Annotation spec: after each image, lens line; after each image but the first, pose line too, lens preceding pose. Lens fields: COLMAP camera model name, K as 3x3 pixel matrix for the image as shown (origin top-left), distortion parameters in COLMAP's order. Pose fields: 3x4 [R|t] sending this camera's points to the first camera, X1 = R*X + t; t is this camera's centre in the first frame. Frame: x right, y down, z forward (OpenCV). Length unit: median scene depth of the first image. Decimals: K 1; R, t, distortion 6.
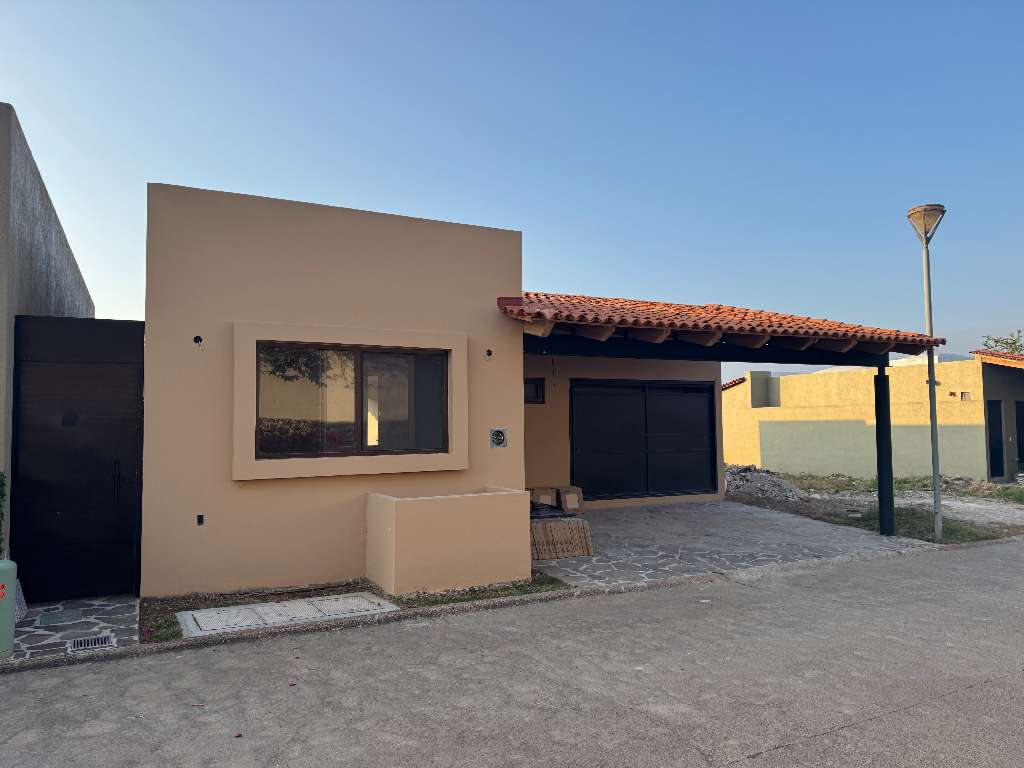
lens RADIAL K [[733.4, 0, 513.0], [0, 733.4, 390.0], [0, 0, 1]] dist [0.002215, -0.001176]
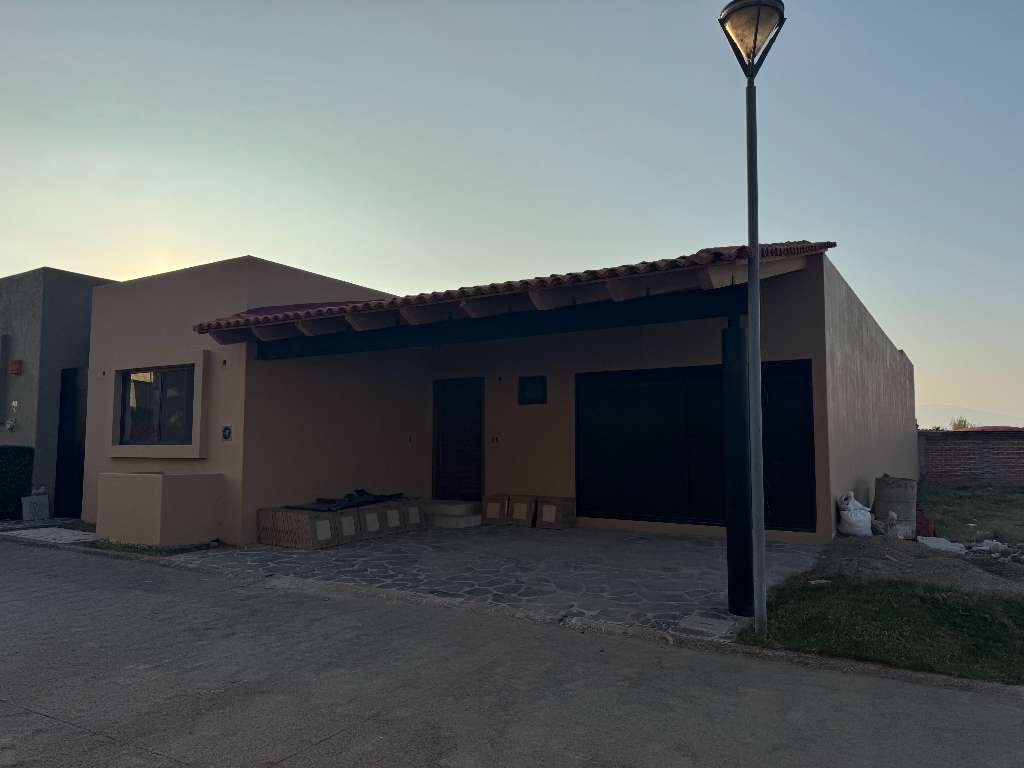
lens RADIAL K [[733.4, 0, 513.0], [0, 733.4, 390.0], [0, 0, 1]] dist [0.002215, -0.001176]
pose [[0.512675, -0.054101, -0.856877, 0.971880], [0.031280, 0.998527, -0.044330, 0.048761], [0.858013, -0.004077, 0.513612, 0.609132]]
